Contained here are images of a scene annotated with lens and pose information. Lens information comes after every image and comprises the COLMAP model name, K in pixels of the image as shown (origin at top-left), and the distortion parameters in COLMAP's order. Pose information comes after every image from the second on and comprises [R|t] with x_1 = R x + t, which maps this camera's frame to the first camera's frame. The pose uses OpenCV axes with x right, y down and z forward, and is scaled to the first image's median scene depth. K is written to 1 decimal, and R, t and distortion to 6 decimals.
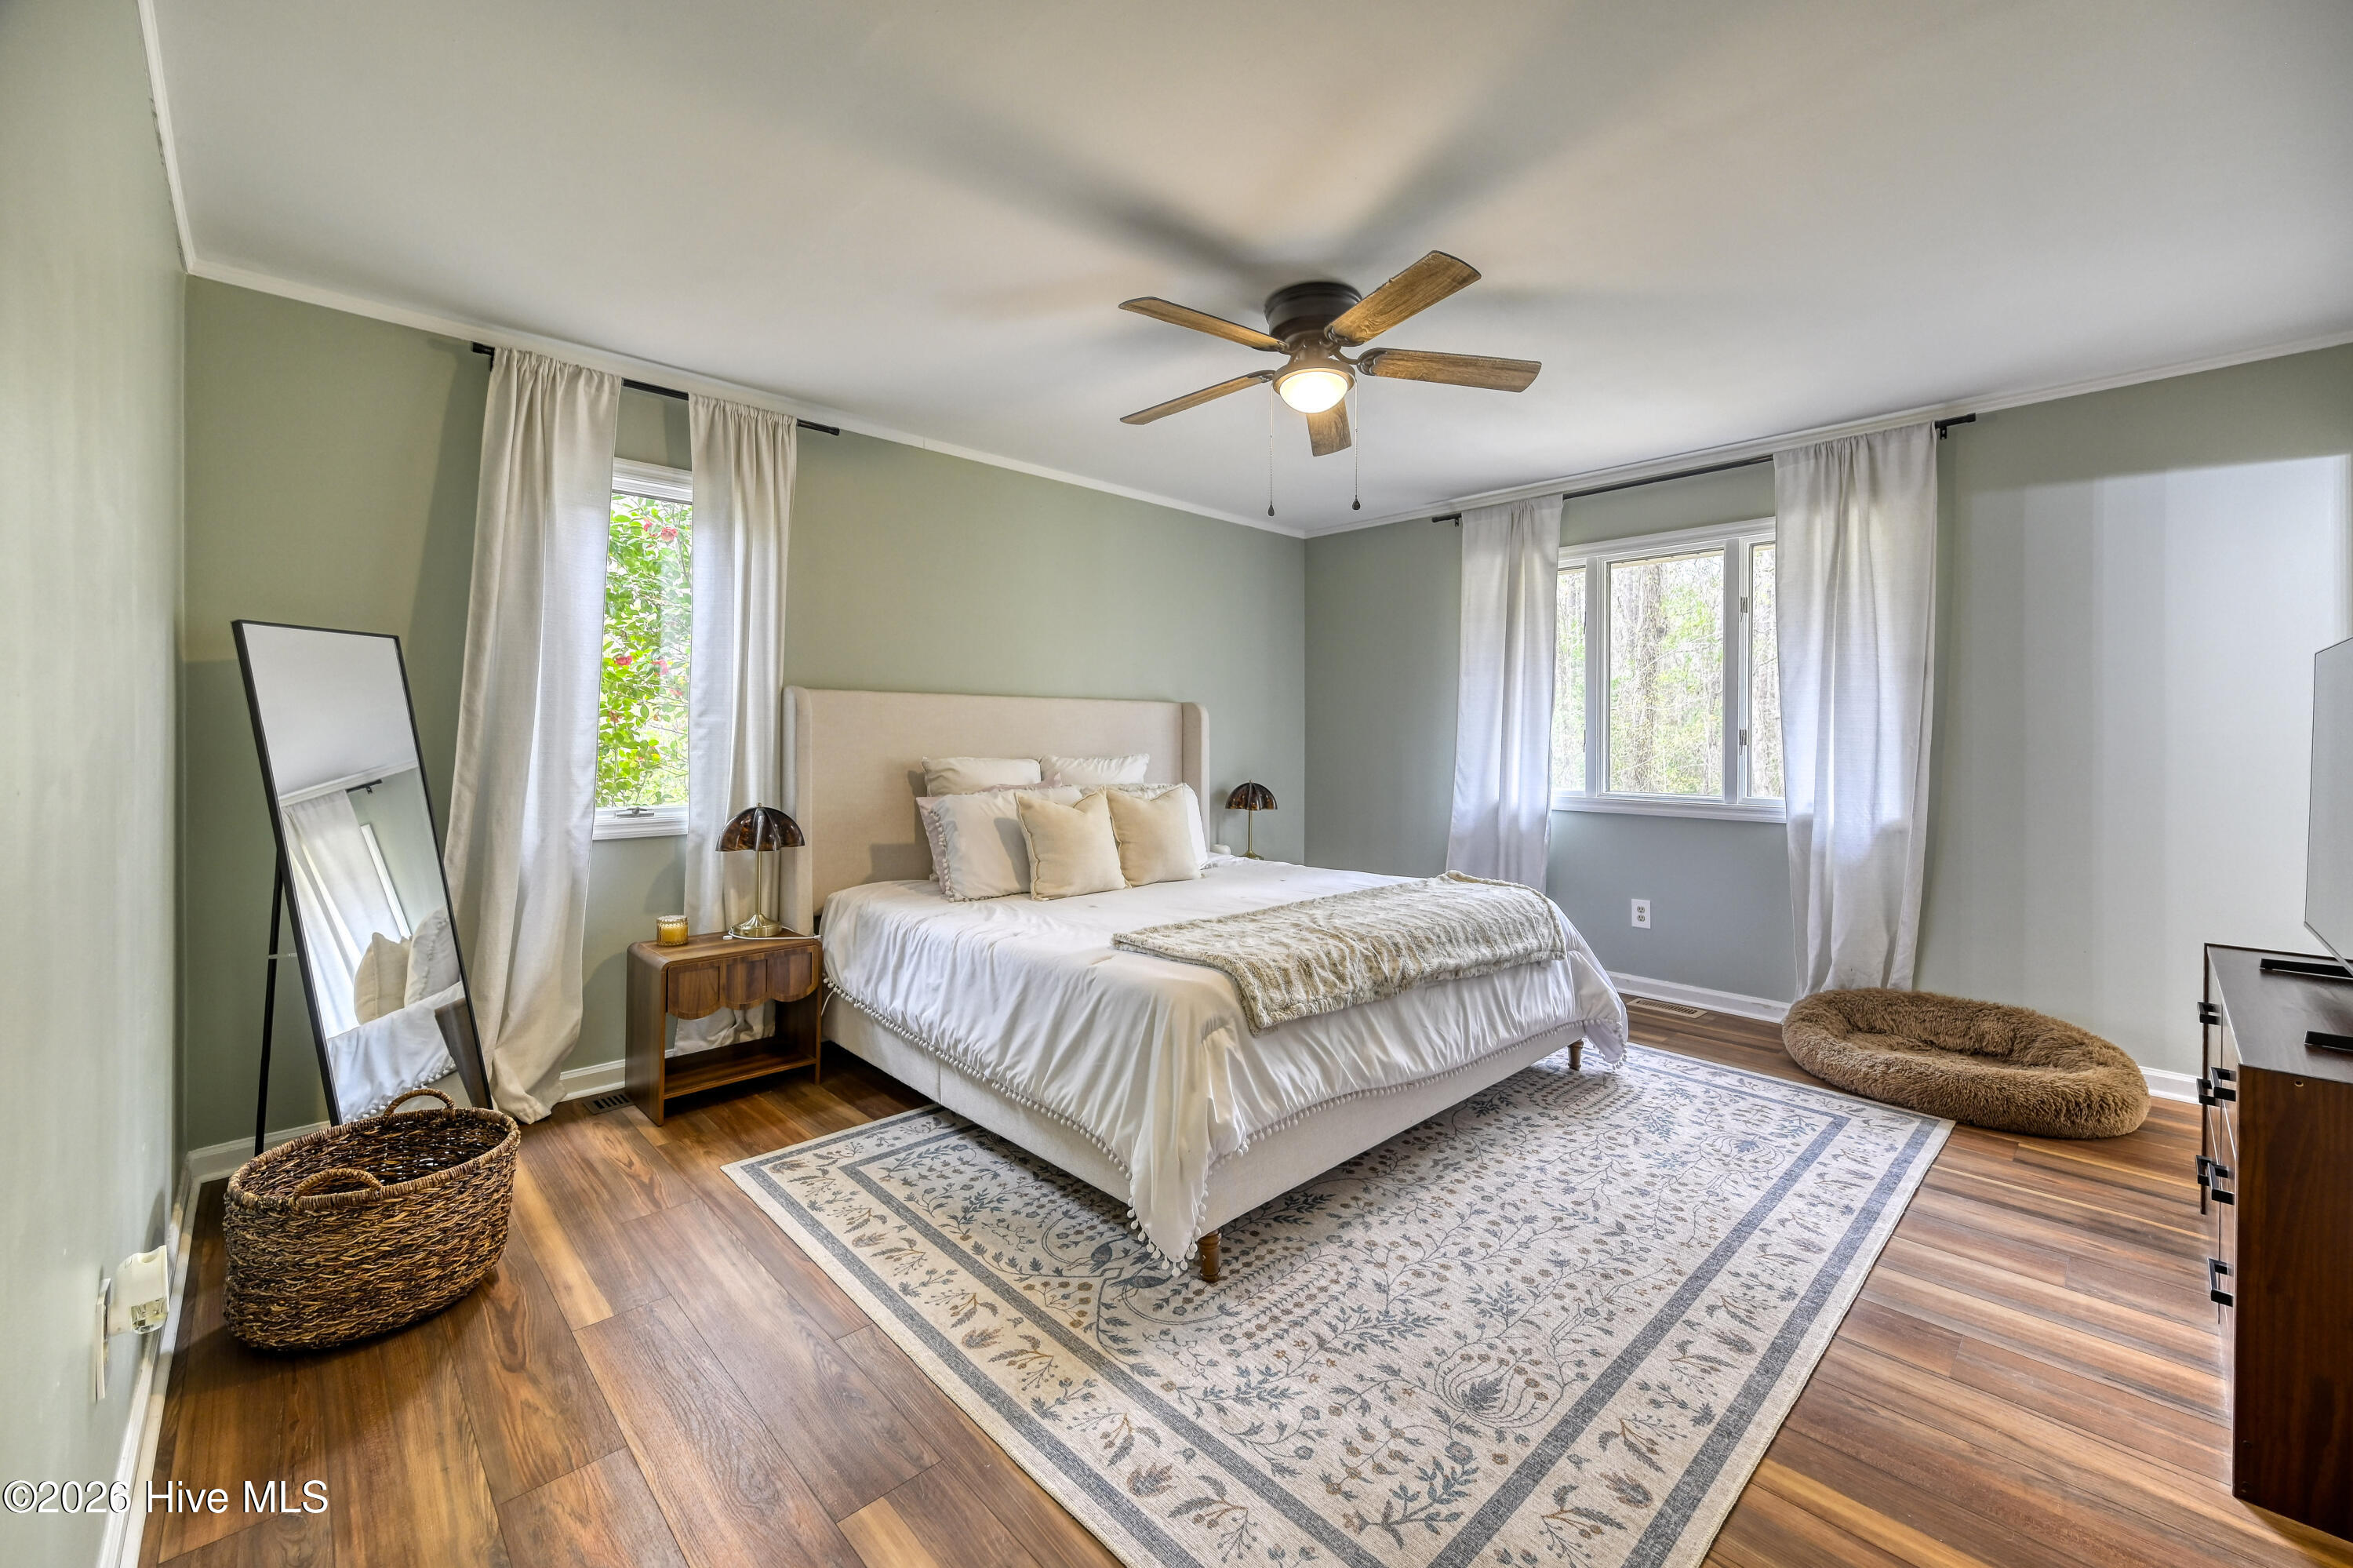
lens RADIAL K [[946.9, 0, 1177.2], [0, 946.9, 738.0], [0, 0, 1]] dist [0.001561, 0.000117]
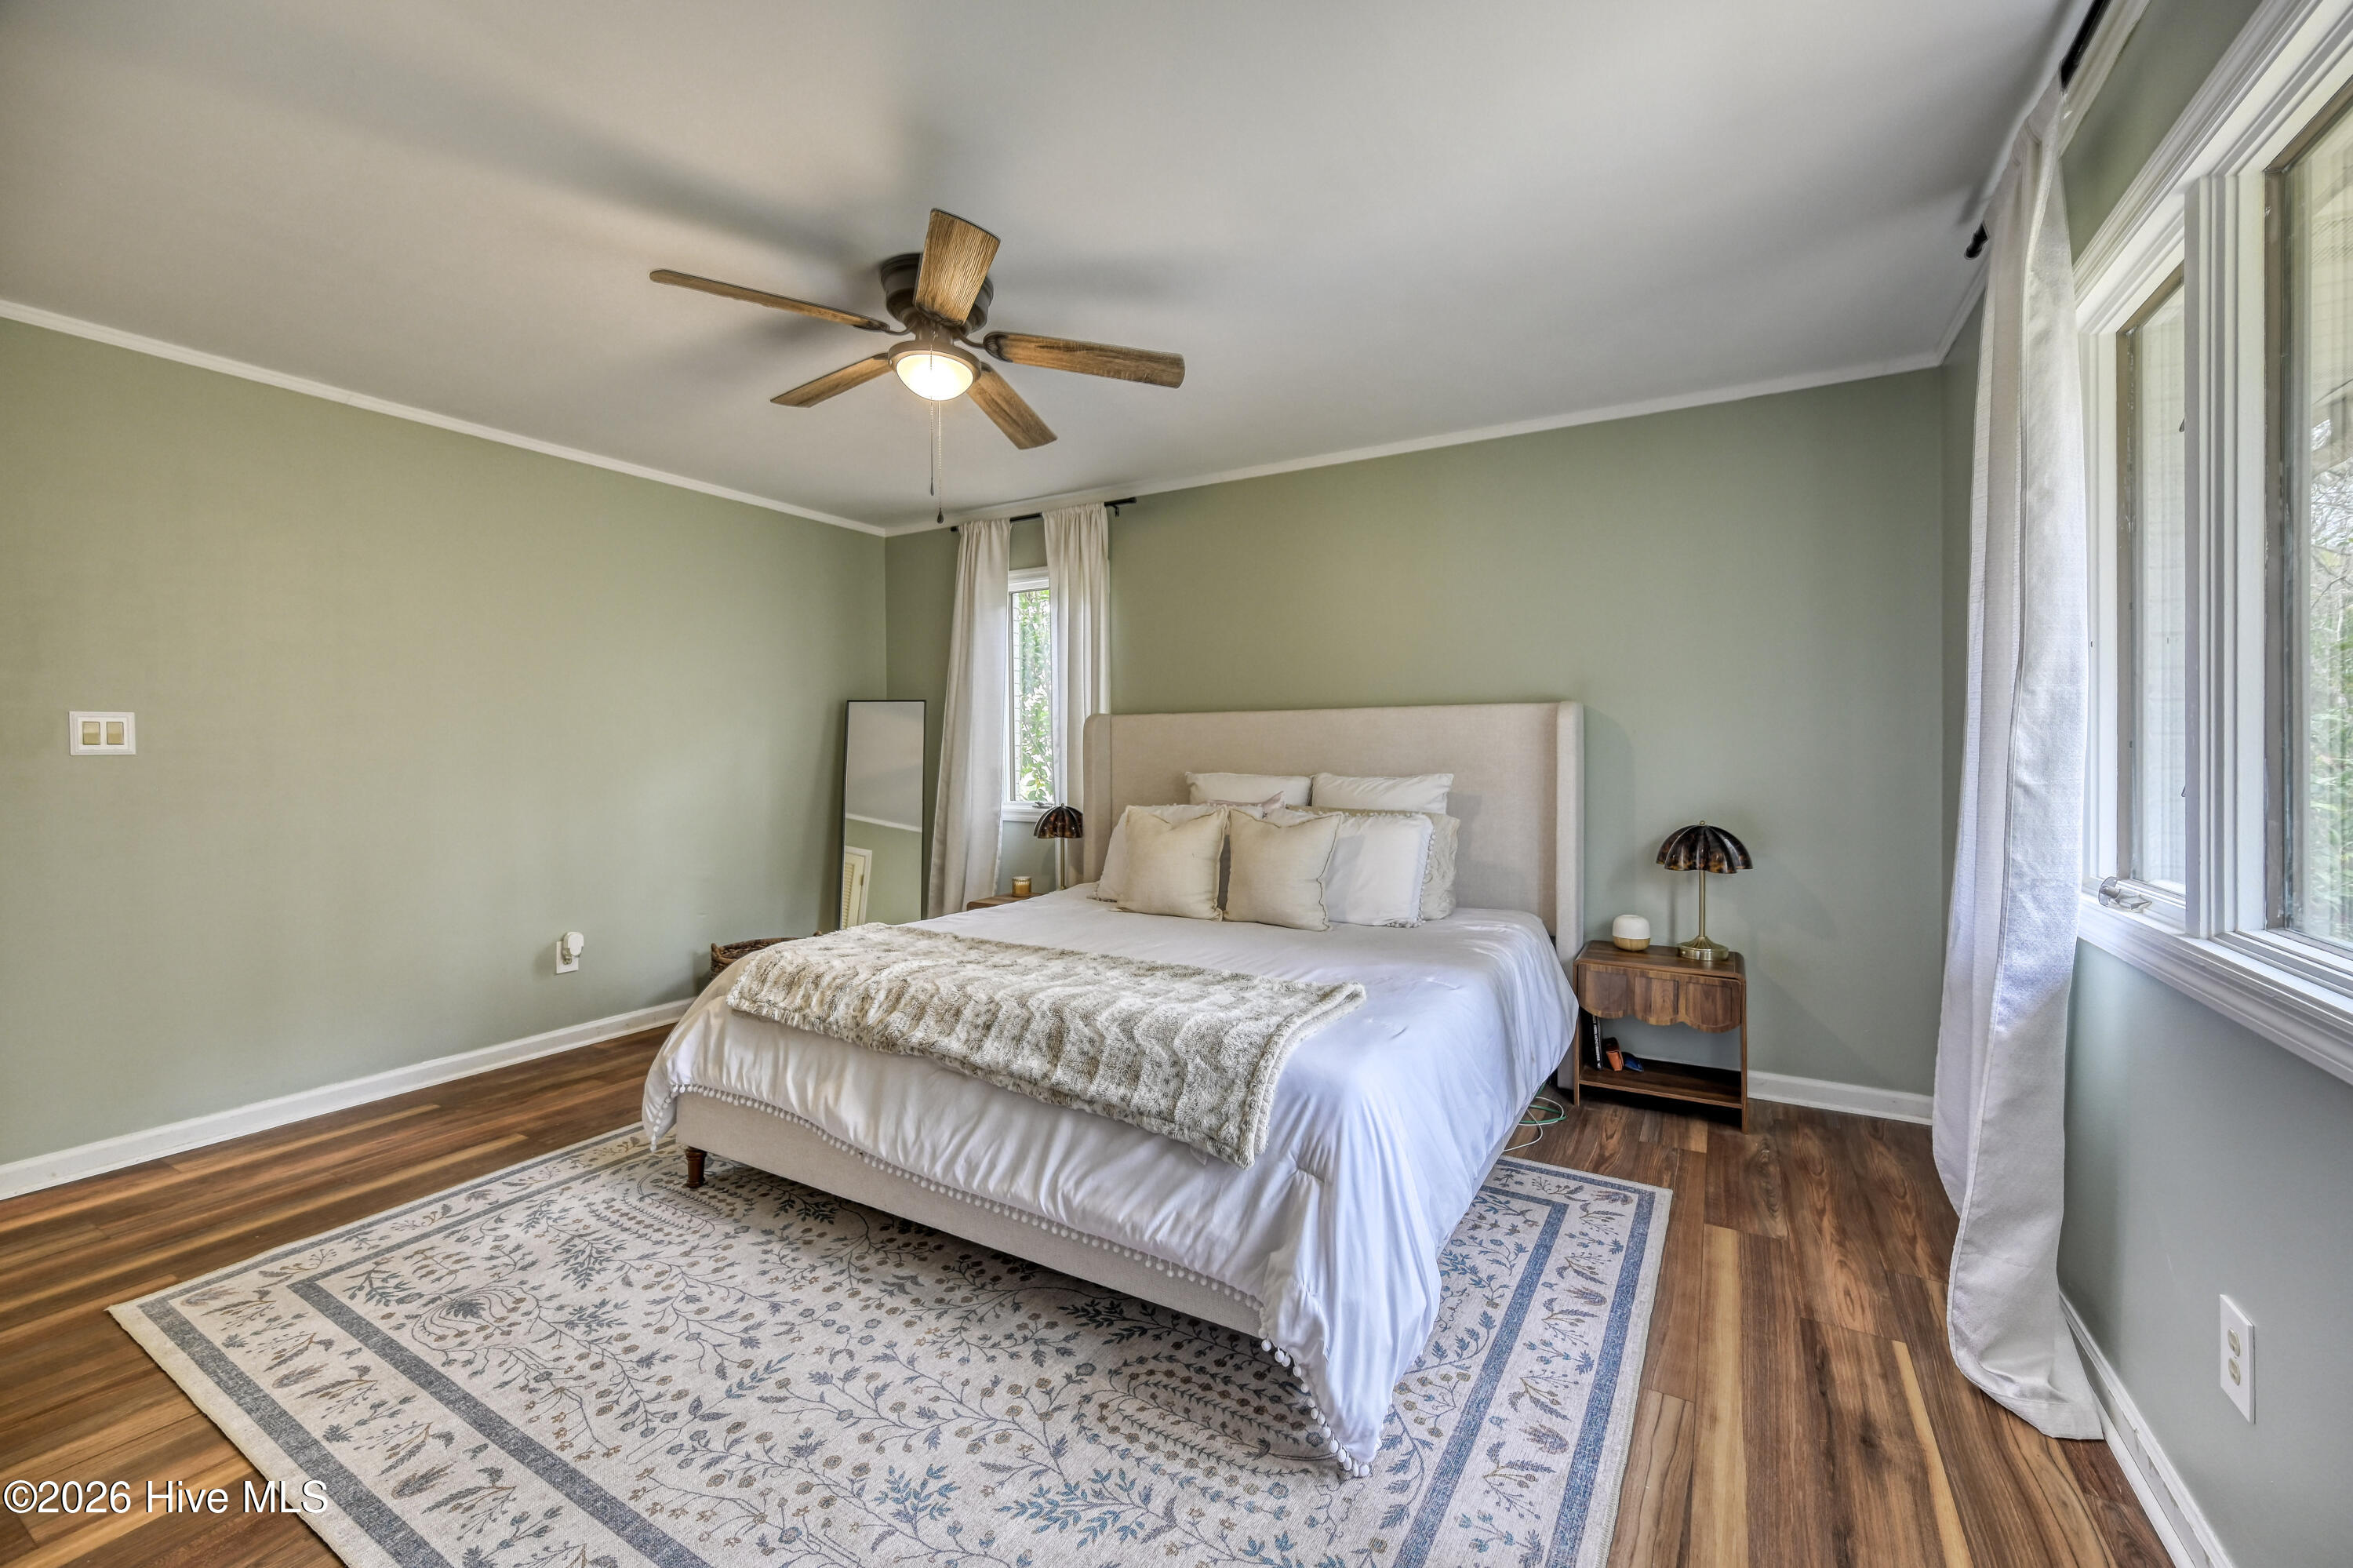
lens RADIAL K [[927.4, 0, 1181.3], [0, 927.4, 770.0], [0, 0, 1]] dist [-0.002301, 0.000780]
pose [[0.282403, 0.018520, -0.959117, 1.337892], [0.005857, 0.999762, 0.021029, -0.008740], [0.959278, -0.011556, 0.282227, 1.221581]]
